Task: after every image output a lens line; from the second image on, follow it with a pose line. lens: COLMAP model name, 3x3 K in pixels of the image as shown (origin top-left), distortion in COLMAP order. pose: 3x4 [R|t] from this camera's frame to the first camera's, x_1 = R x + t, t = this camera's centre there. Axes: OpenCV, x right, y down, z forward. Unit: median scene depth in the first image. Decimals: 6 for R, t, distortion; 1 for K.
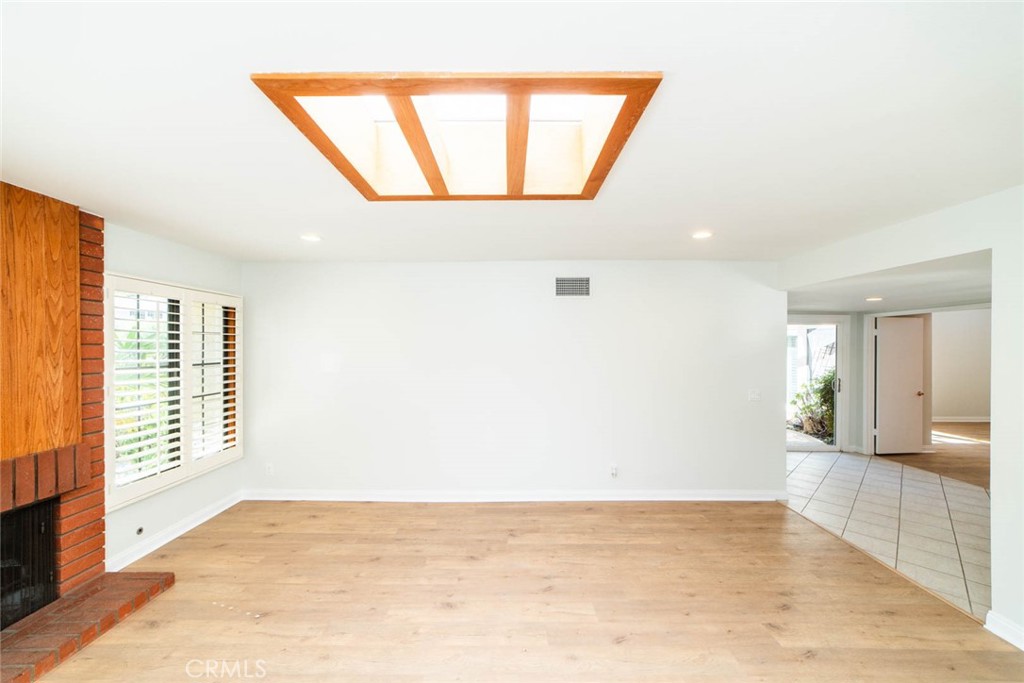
lens RADIAL K [[400.9, 0, 504.5], [0, 400.9, 347.9], [0, 0, 1]] dist [-0.015575, 0.002399]
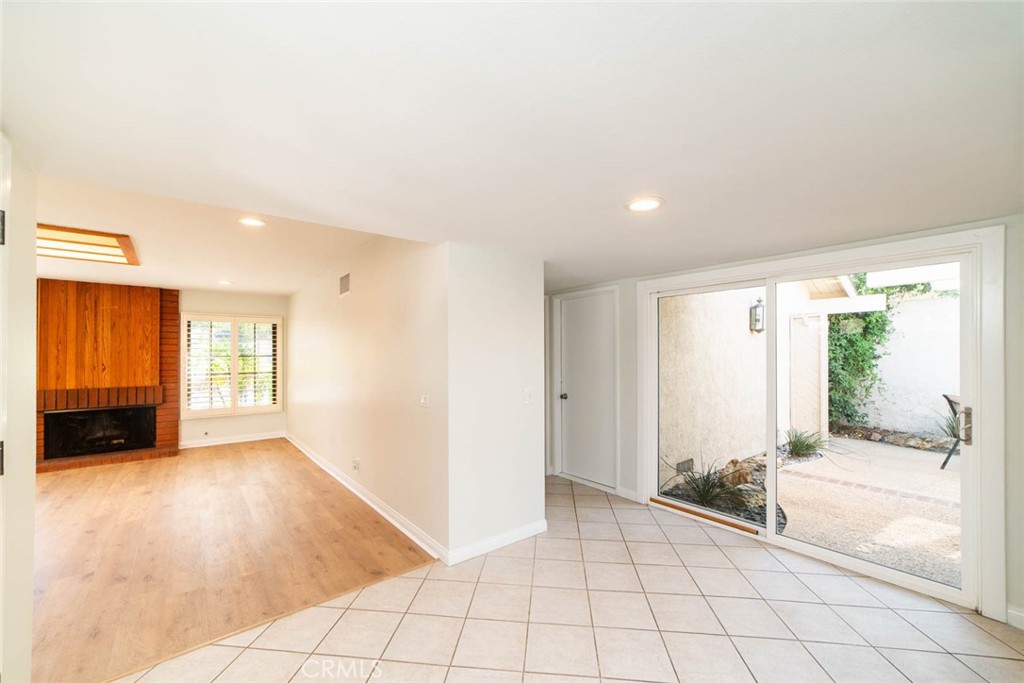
lens RADIAL K [[400.9, 0, 520.4], [0, 400.9, 347.0], [0, 0, 1]] dist [-0.015575, 0.002399]
pose [[0.644622, -0.017701, -0.764297, 2.025080], [0.003524, 0.999790, -0.020183, 0.057740], [0.764493, 0.010317, 0.644549, 1.037262]]
